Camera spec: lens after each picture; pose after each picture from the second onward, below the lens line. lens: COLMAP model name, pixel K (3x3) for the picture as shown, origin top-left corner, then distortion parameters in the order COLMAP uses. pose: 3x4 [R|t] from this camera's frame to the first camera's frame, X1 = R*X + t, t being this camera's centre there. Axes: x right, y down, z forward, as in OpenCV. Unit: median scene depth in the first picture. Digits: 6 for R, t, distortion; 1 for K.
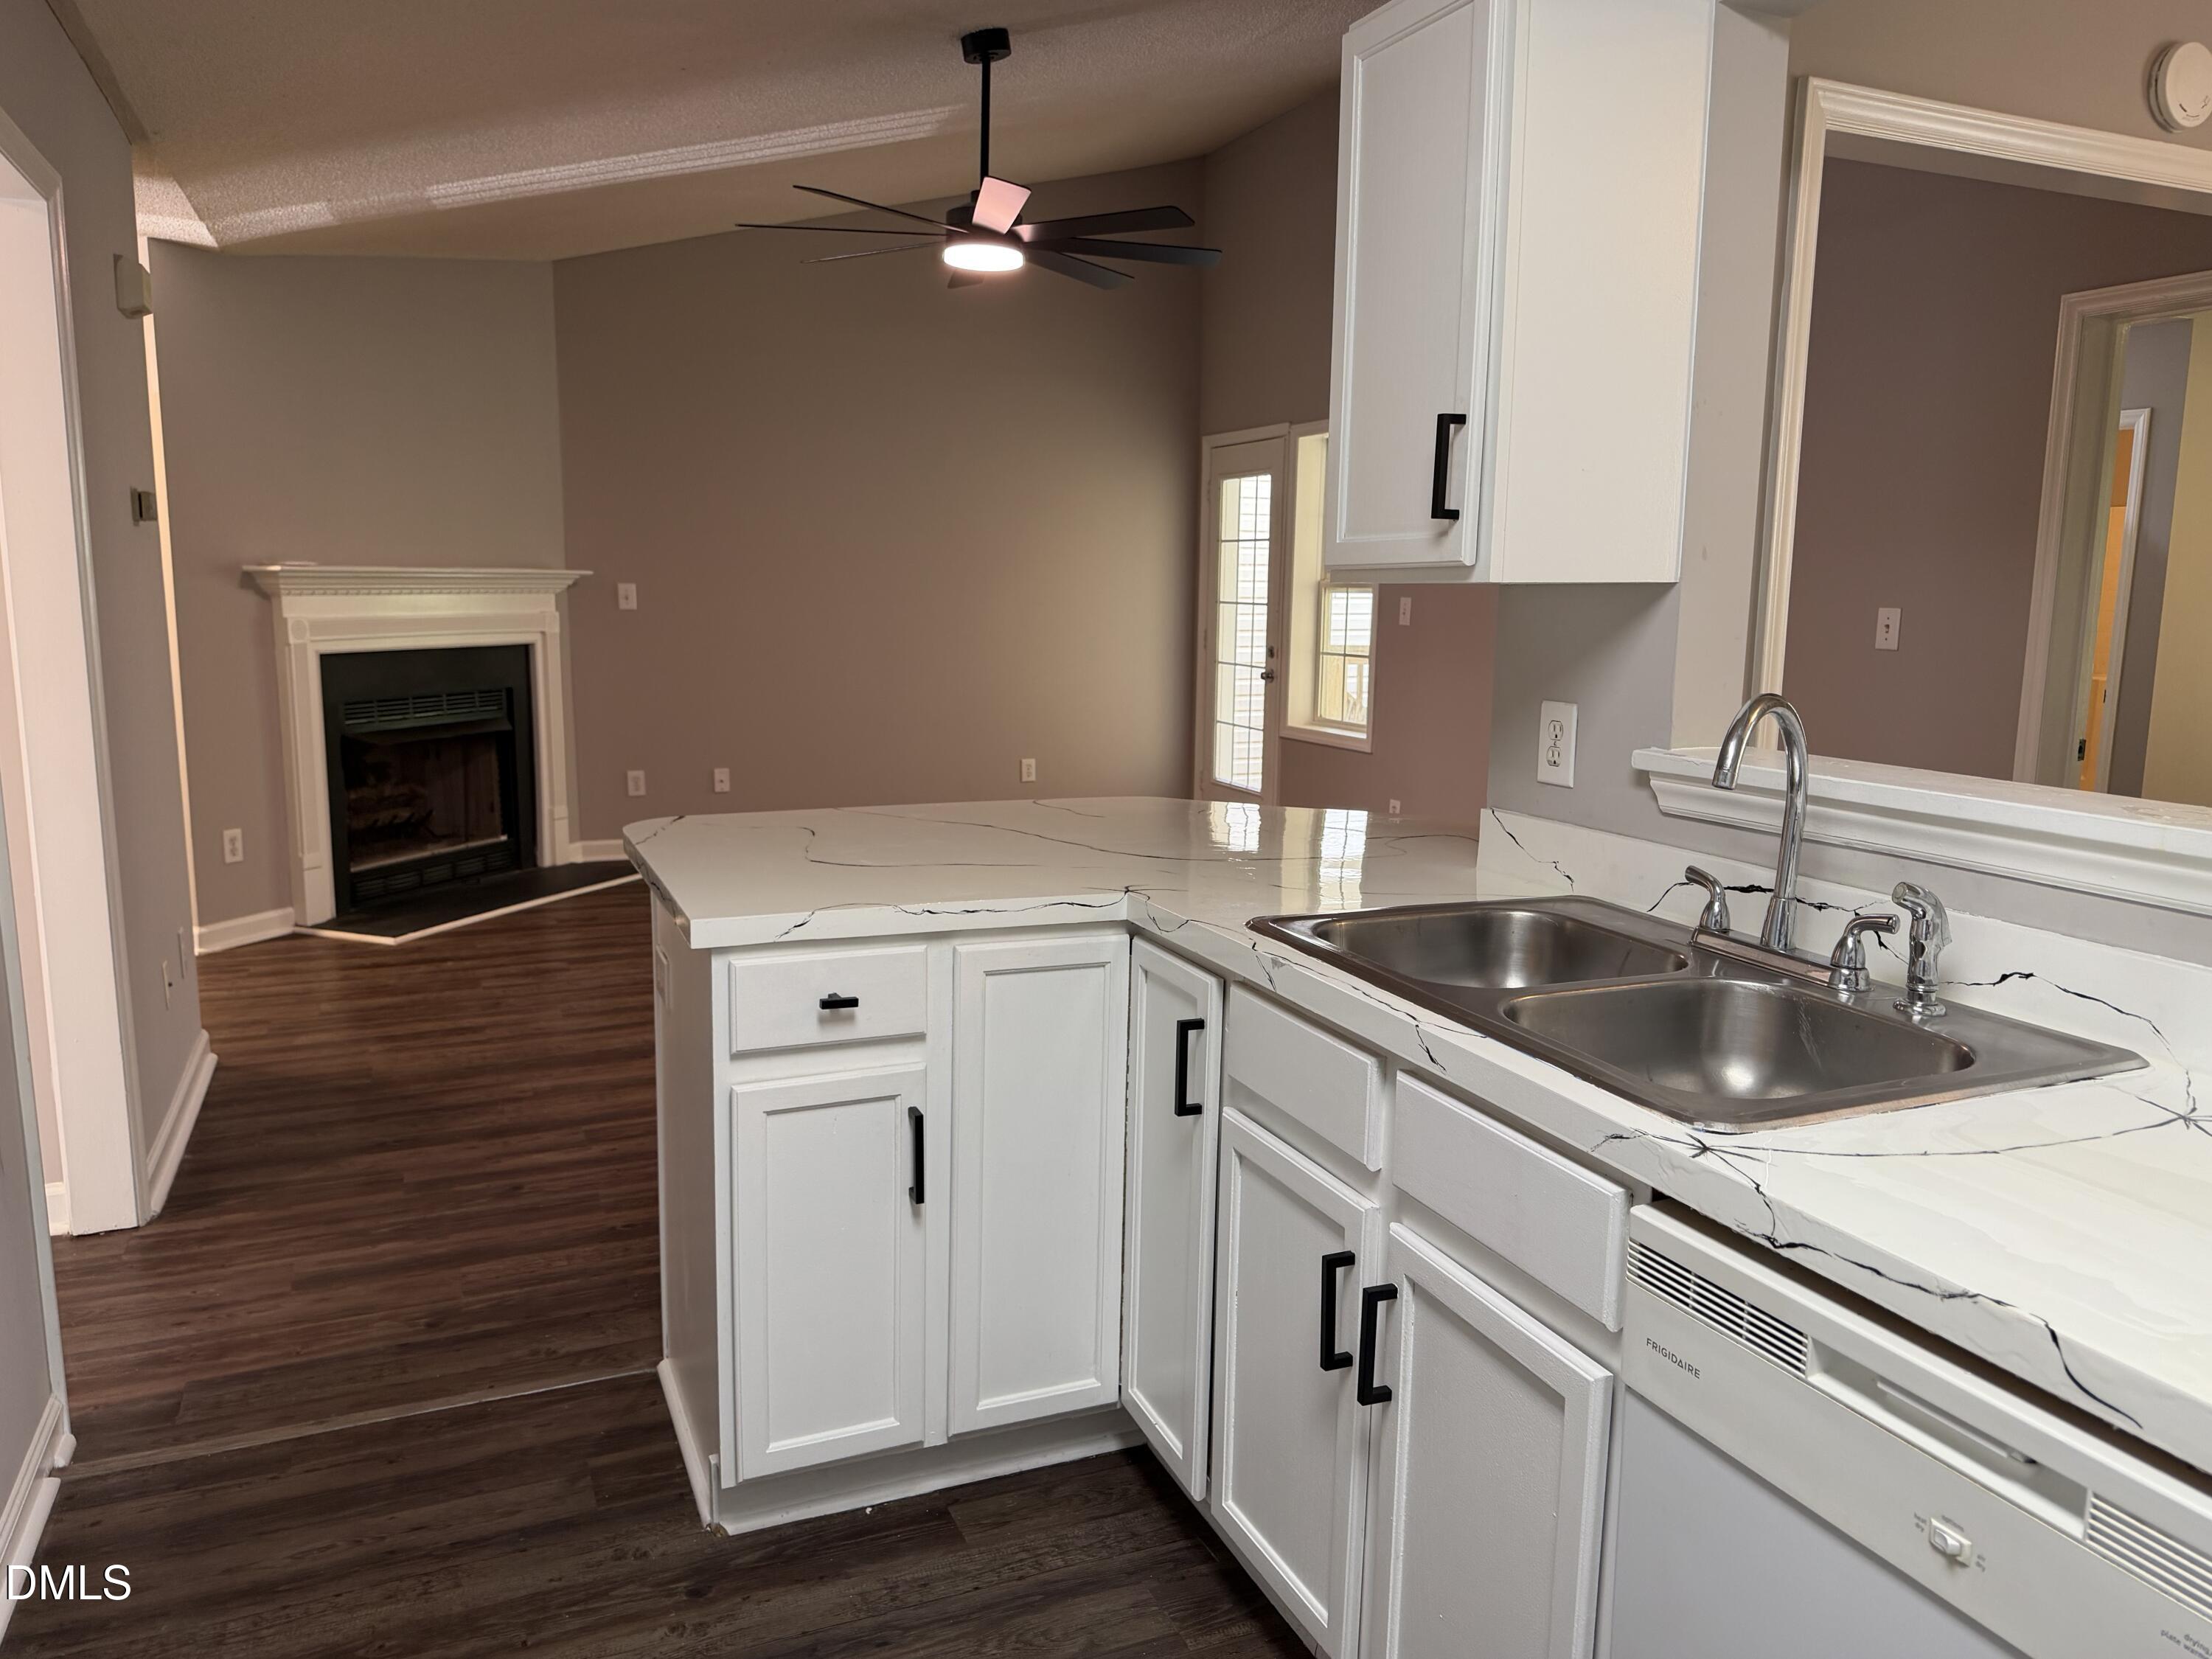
lens RADIAL K [[1574.1, 0, 1106.4], [0, 1574.1, 850.2], [0, 0, 1]] dist [0.066765, -0.098614]
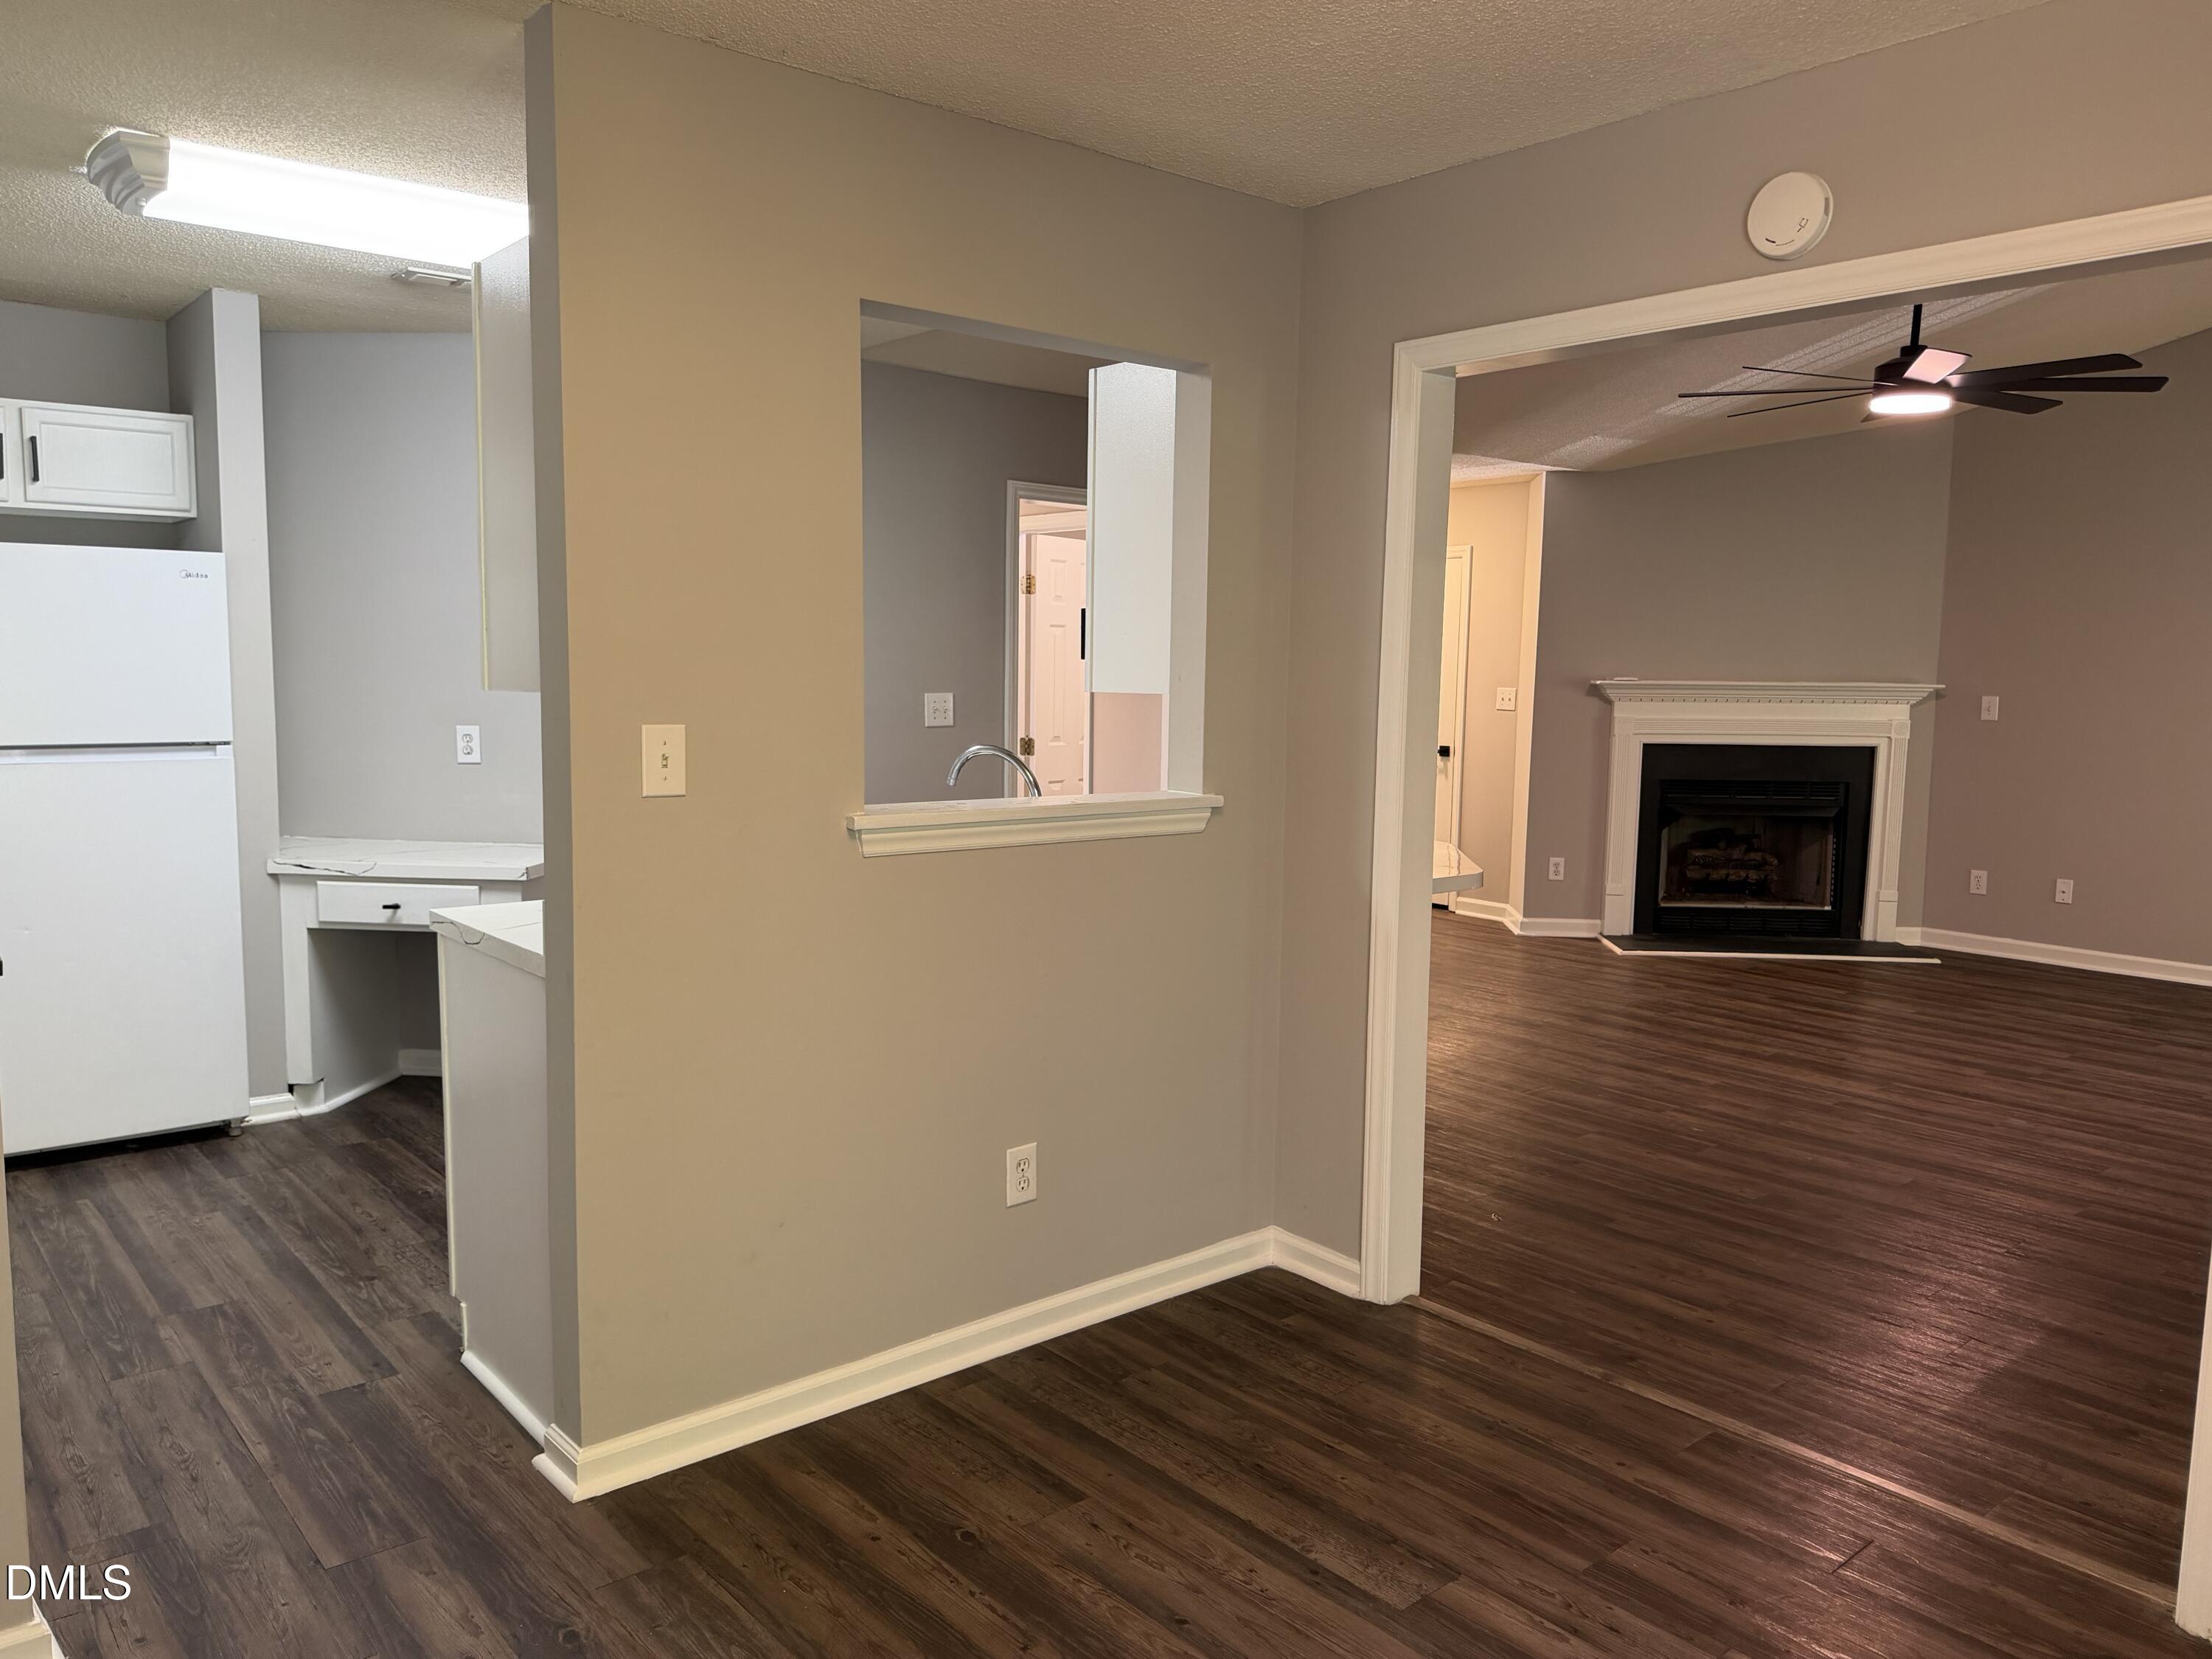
lens RADIAL K [[1574.1, 0, 1106.3], [0, 1574.1, 819.7], [0, 0, 1]] dist [0.066765, -0.098614]
pose [[0.295668, 0.086641, -0.951354, 0.627798], [-0.170363, 0.984696, 0.036731, -0.026703], [0.939977, 0.151216, 0.305903, 0.134187]]
